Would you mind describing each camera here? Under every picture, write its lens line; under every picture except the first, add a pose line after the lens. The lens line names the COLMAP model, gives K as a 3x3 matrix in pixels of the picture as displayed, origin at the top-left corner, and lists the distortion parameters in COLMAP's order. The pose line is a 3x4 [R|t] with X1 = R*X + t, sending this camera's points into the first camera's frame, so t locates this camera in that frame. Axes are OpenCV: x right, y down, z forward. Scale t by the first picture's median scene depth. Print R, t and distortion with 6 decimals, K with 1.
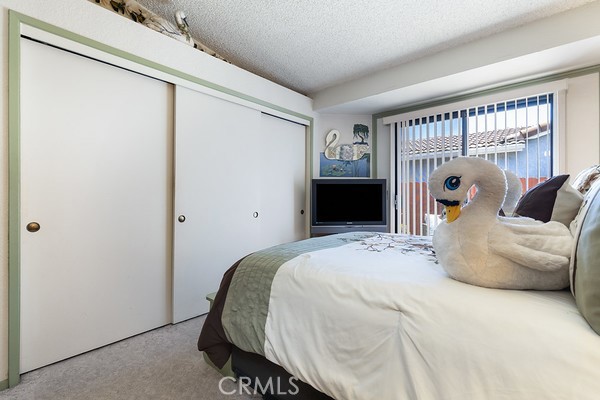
lens RADIAL K [[273.7, 0, 299.7], [0, 273.7, 198.3], [0, 0, 1]] dist [0.001856, -0.000337]
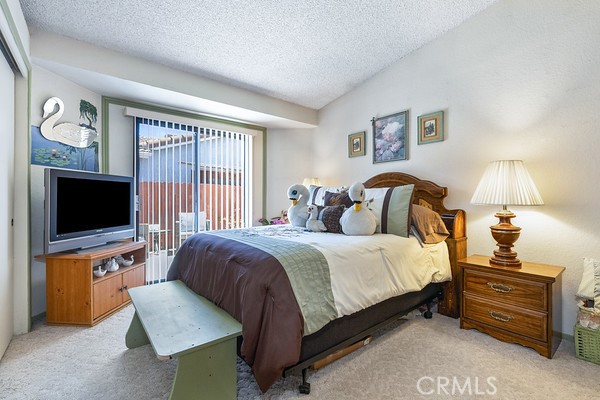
lens RADIAL K [[273.7, 0, 300.0], [0, 273.7, 200.5], [0, 0, 1]] dist [0.001856, -0.000337]
pose [[0.152871, -0.006058, 0.988228, -0.454191], [-0.006521, 0.999953, 0.007138, -0.003941], [-0.988225, -0.007536, 0.152824, 0.296765]]
